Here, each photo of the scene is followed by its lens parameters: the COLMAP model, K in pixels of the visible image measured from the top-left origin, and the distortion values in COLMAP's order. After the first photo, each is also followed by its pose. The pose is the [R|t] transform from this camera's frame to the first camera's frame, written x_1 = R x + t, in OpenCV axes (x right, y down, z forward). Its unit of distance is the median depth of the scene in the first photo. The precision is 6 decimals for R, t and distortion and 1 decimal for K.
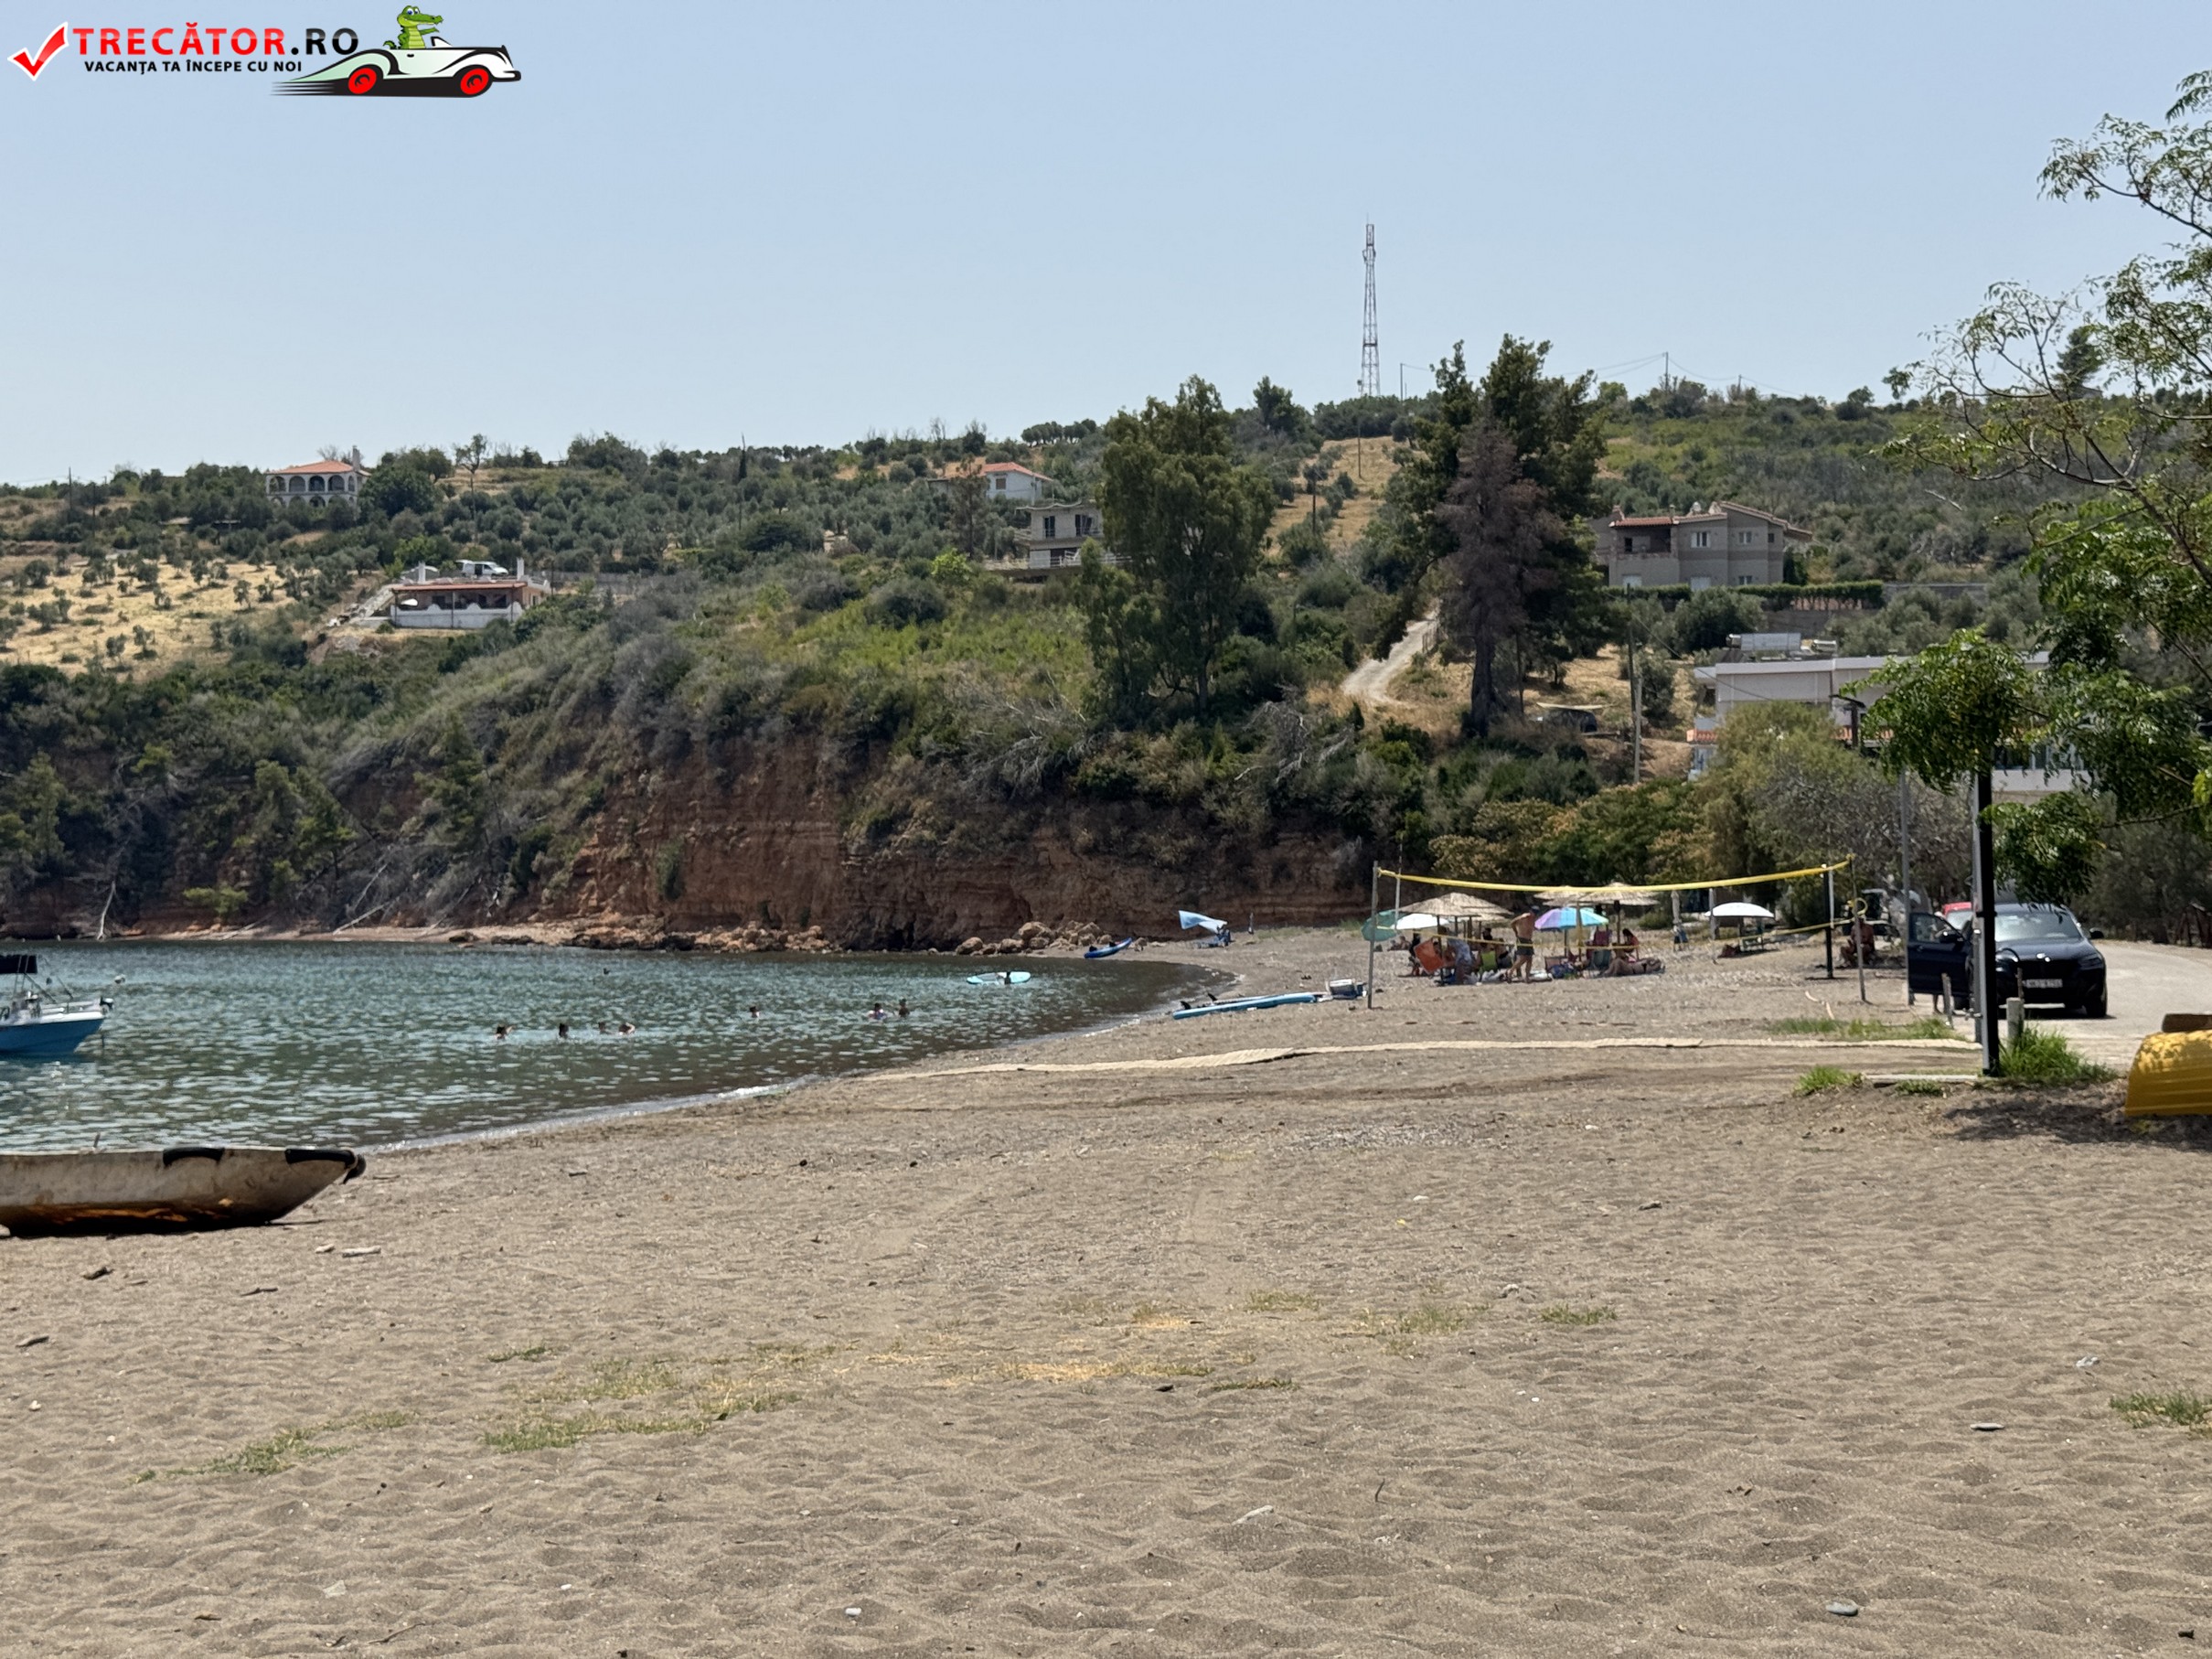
lens RADIAL K [[3097.5, 0, 1110.7], [0, 3097.5, 816.3], [0, 0, 1]] dist [0.136838, 0.000000]
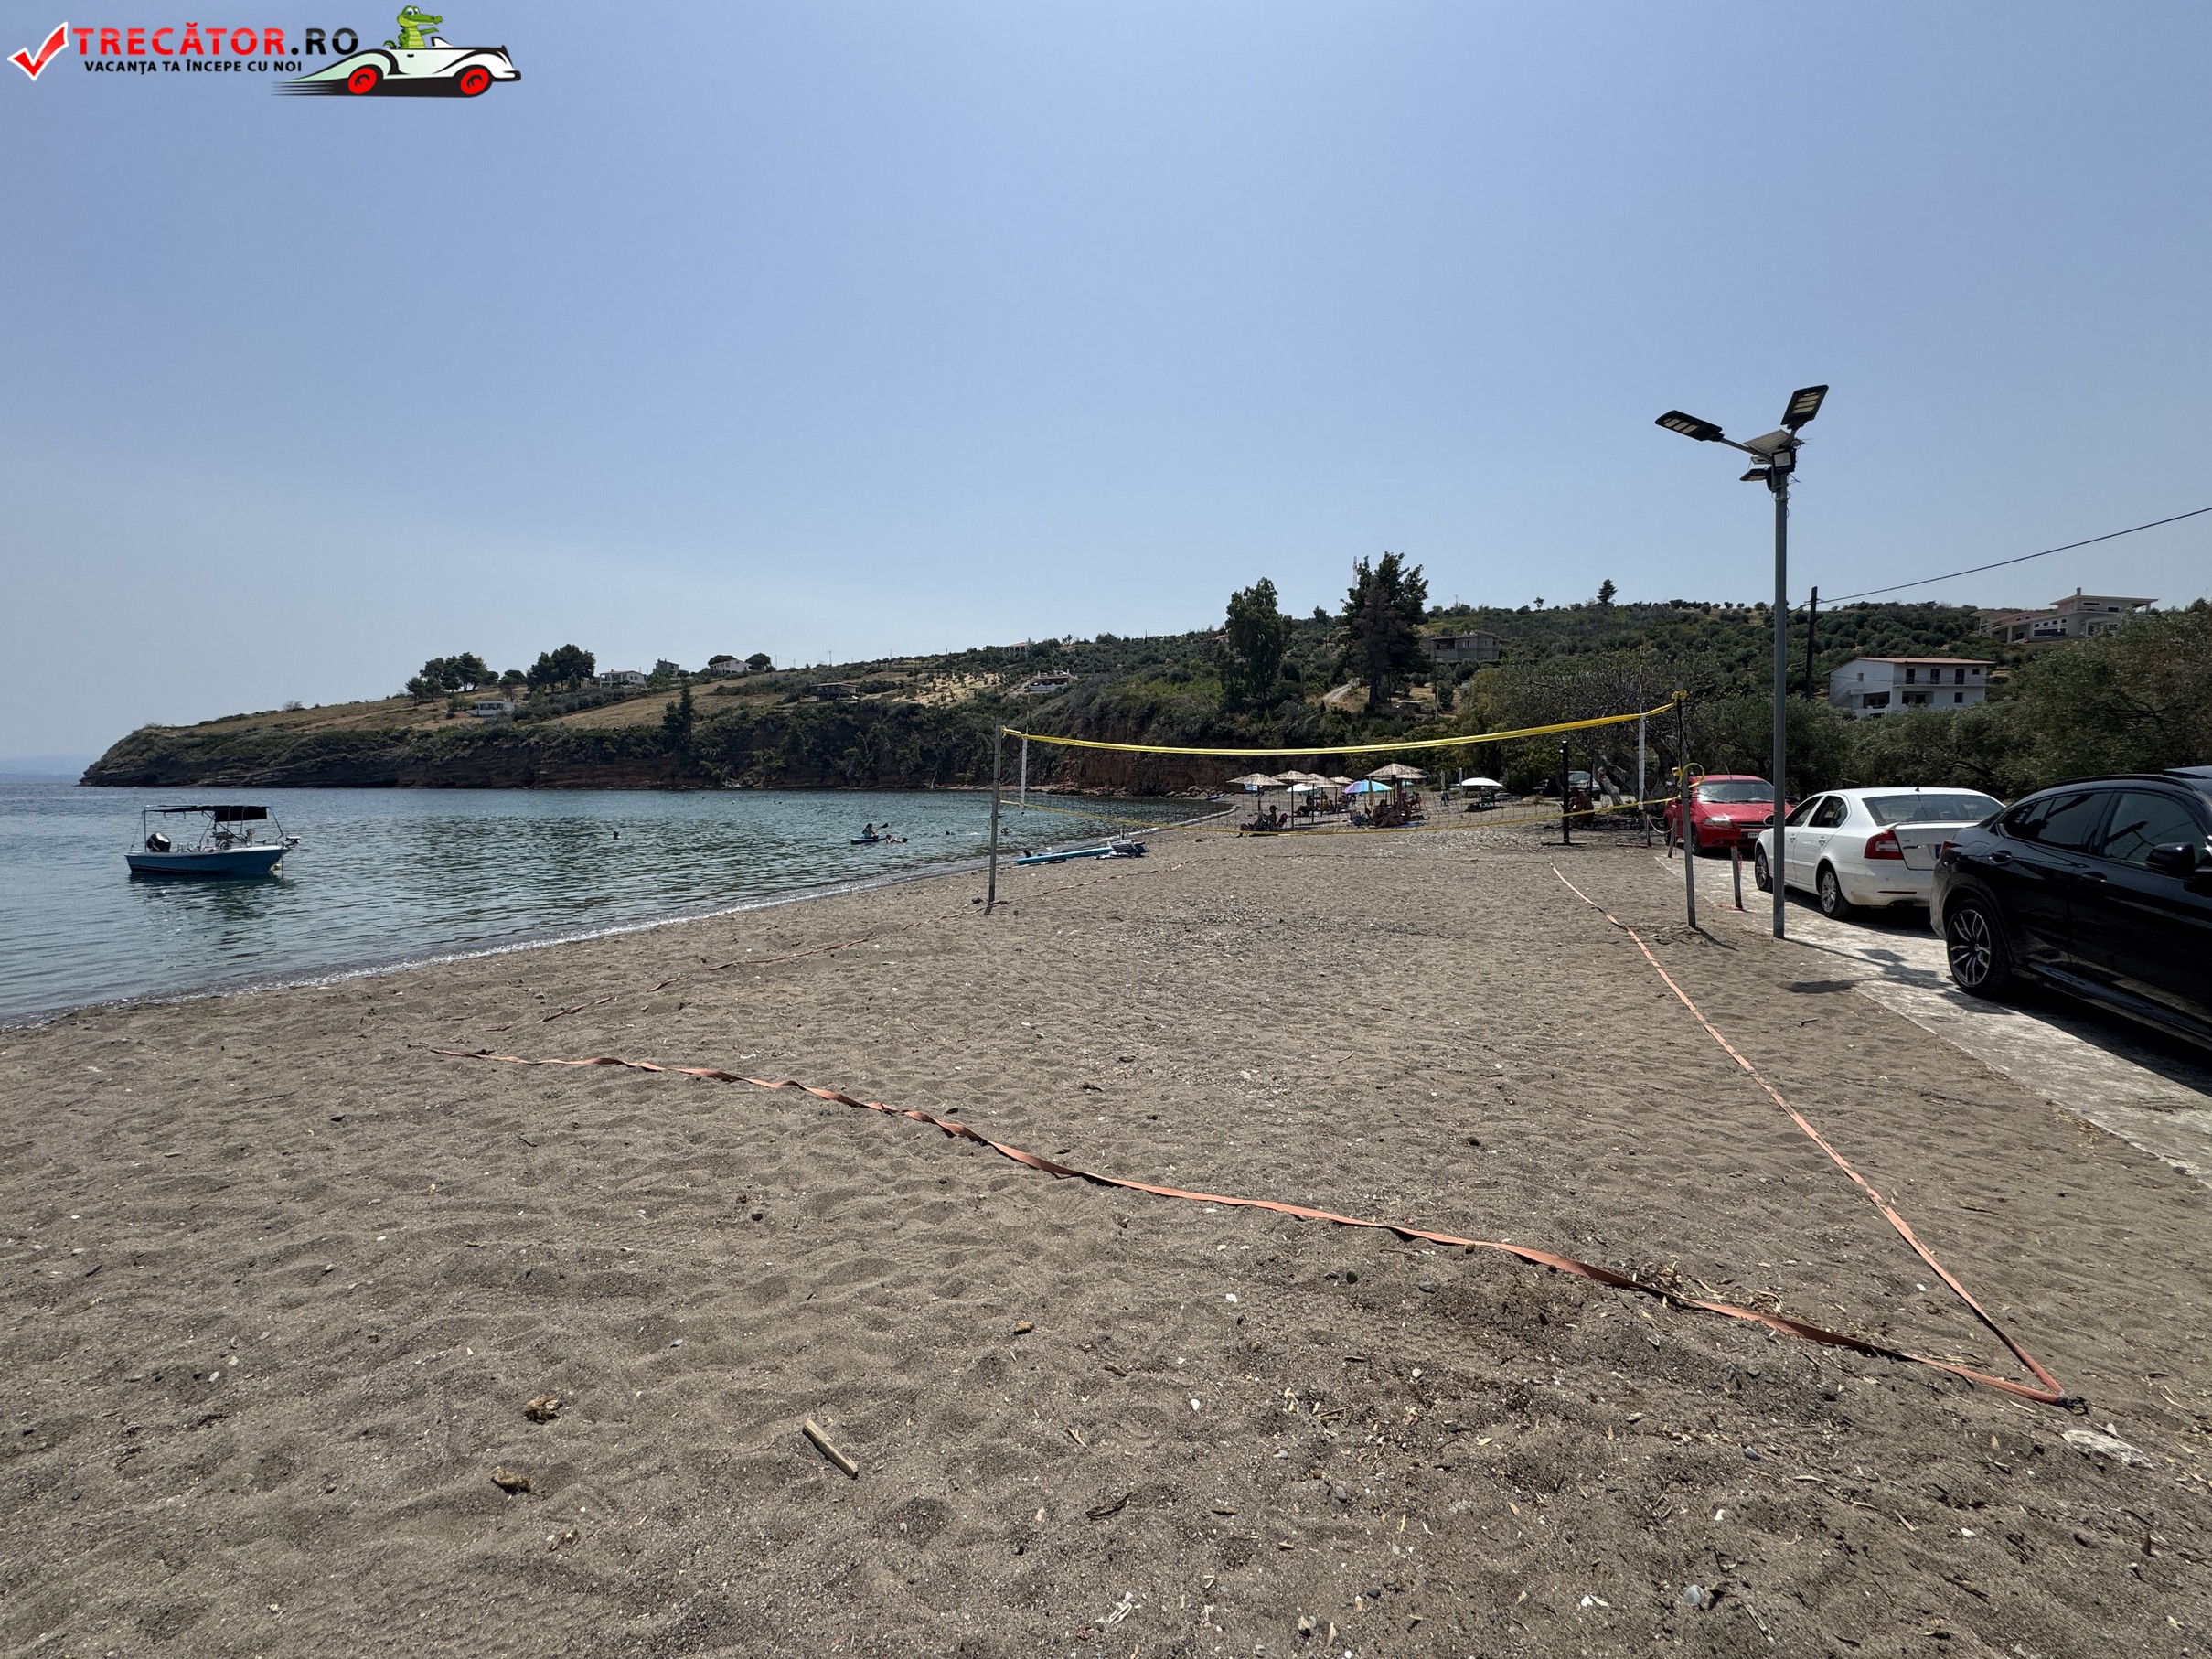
lens RADIAL K [[884.5, 0, 1103.6], [0, 884.5, 827.2], [0, 0, 1]] dist [-0.004025, 0.001560]
pose [[0.979976, 0.014636, -0.198579, 0.031113], [0.001680, 0.996652, 0.081749, 0.004778], [0.199110, -0.080445, 0.976670, 0.155564]]
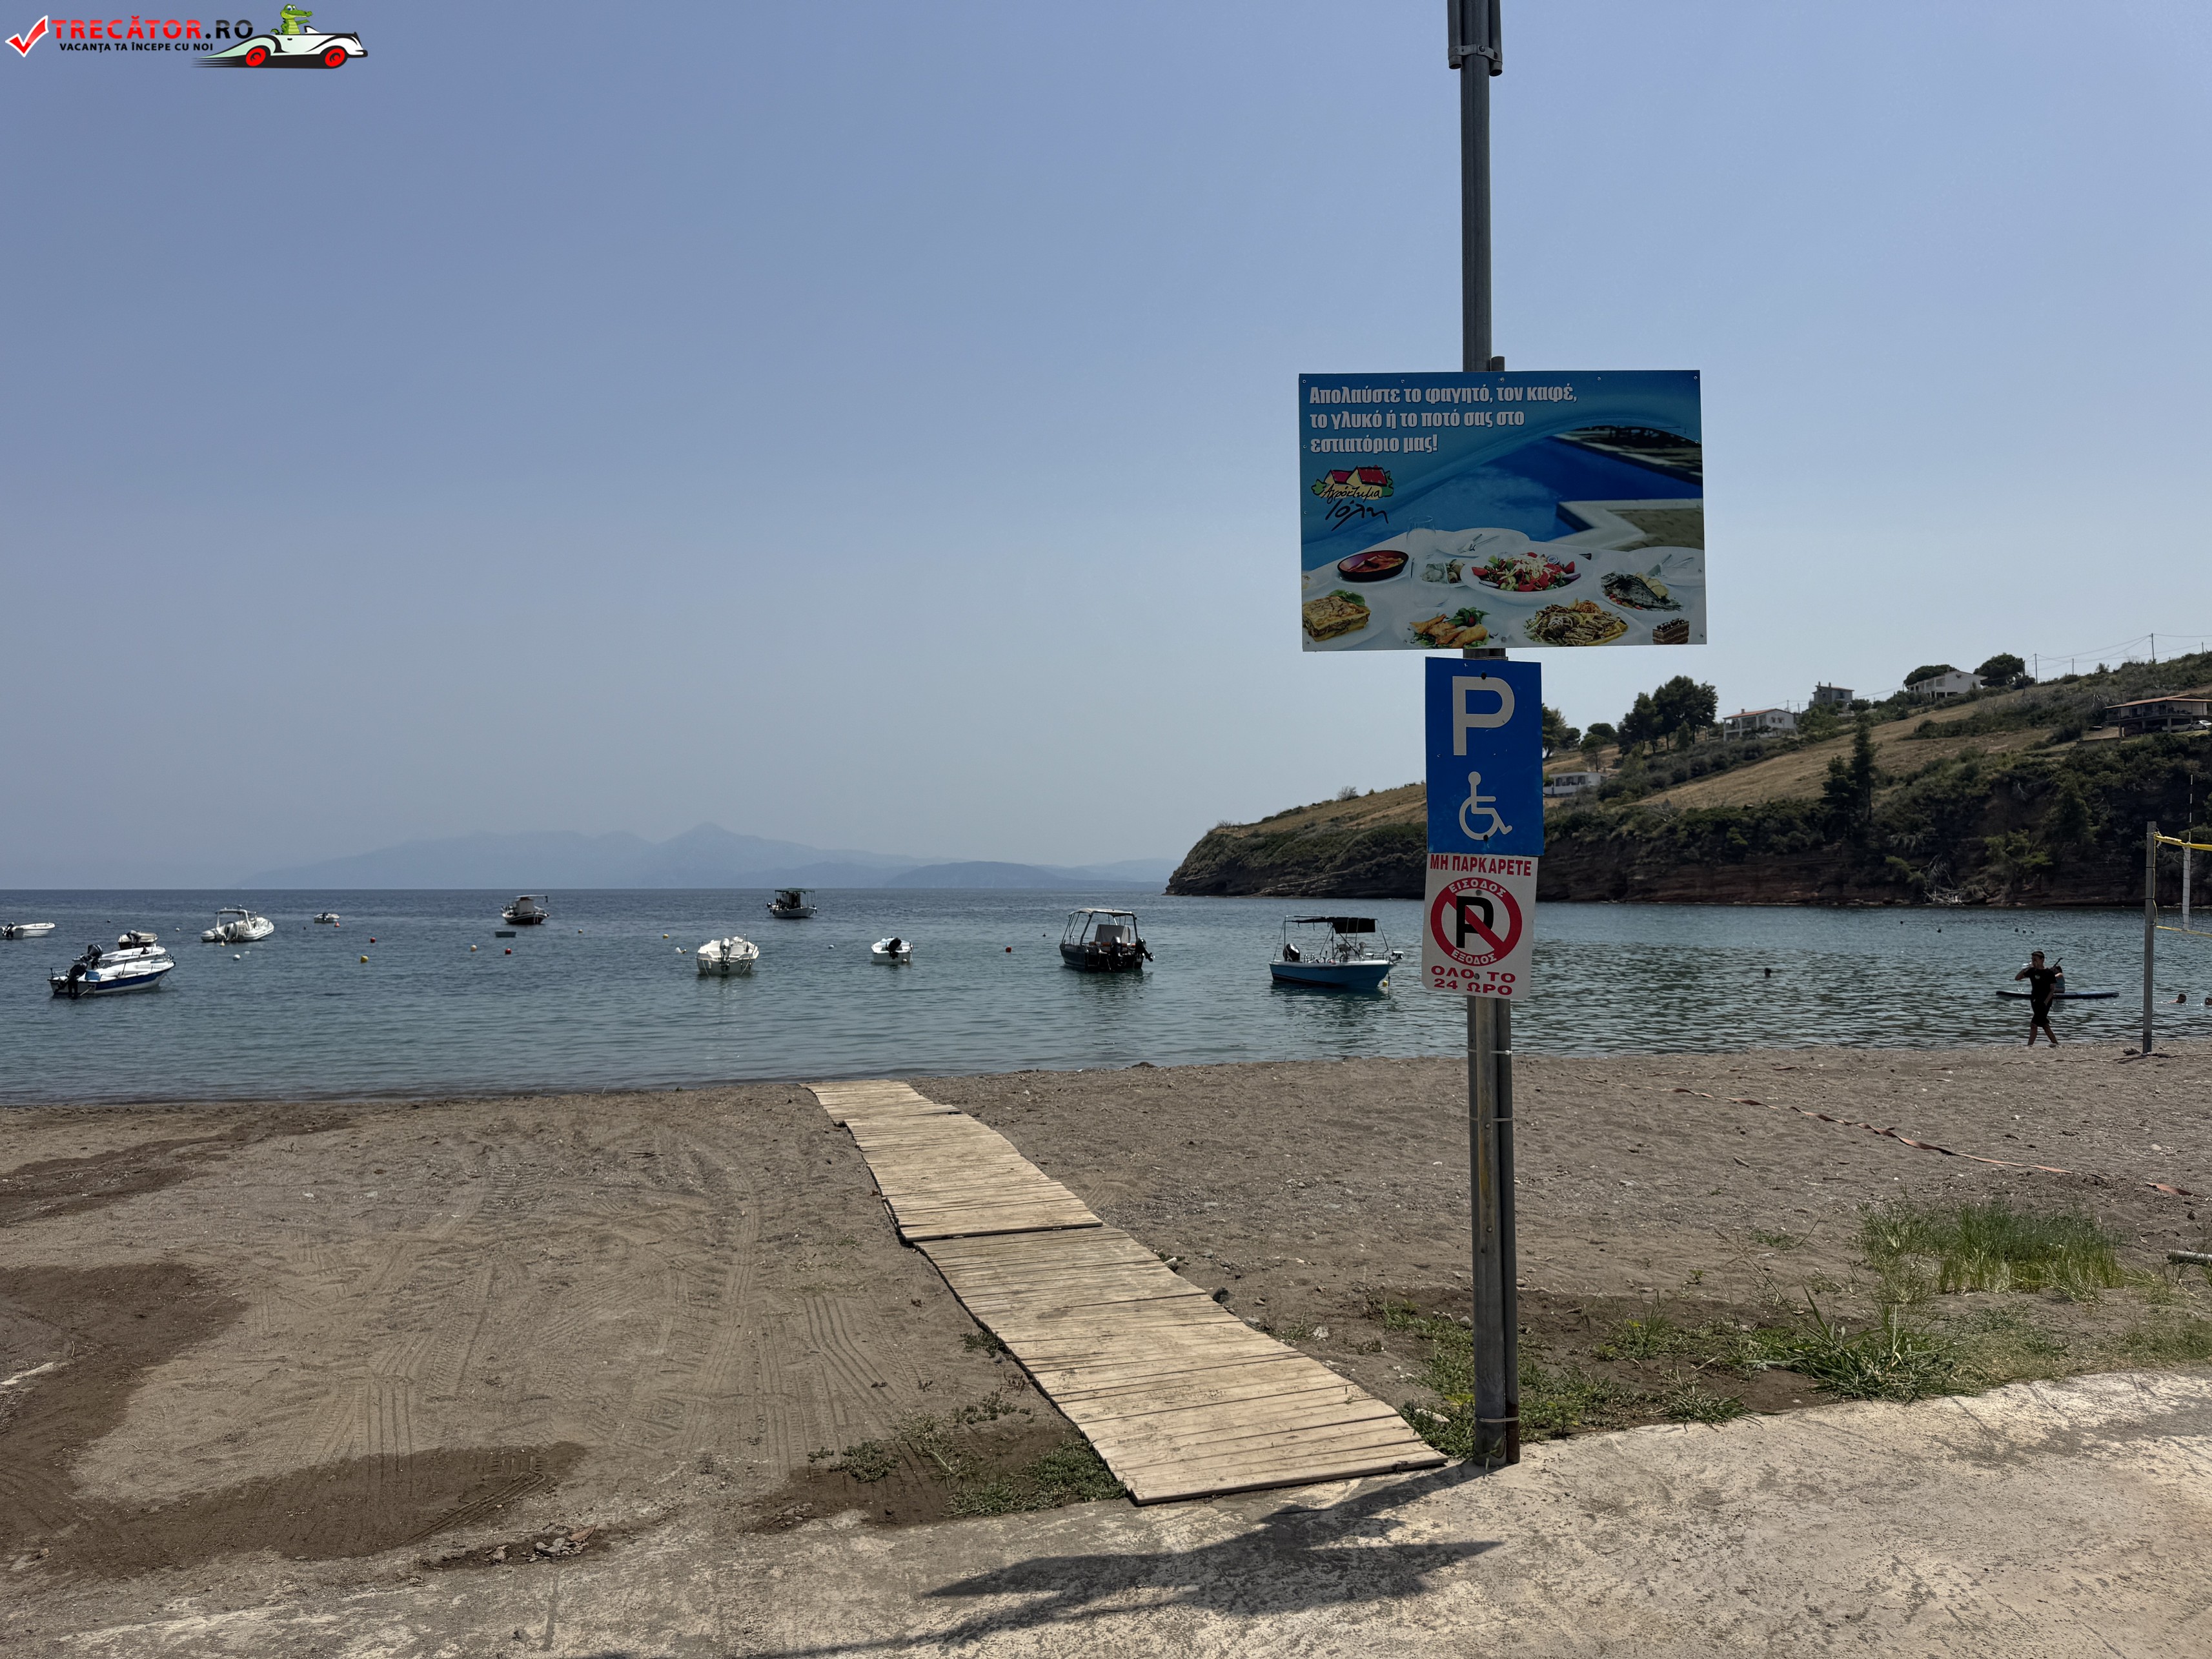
lens RADIAL K [[1555.5, 0, 1094.9], [0, 1555.5, 789.6], [0, 0, 1]] dist [0.061295, -0.084046]
pose [[0.454163, -0.052322, -0.889381, 0.056266], [0.023355, 0.998630, -0.046823, 0.003451], [0.890612, 0.000494, 0.454763, 0.130120]]
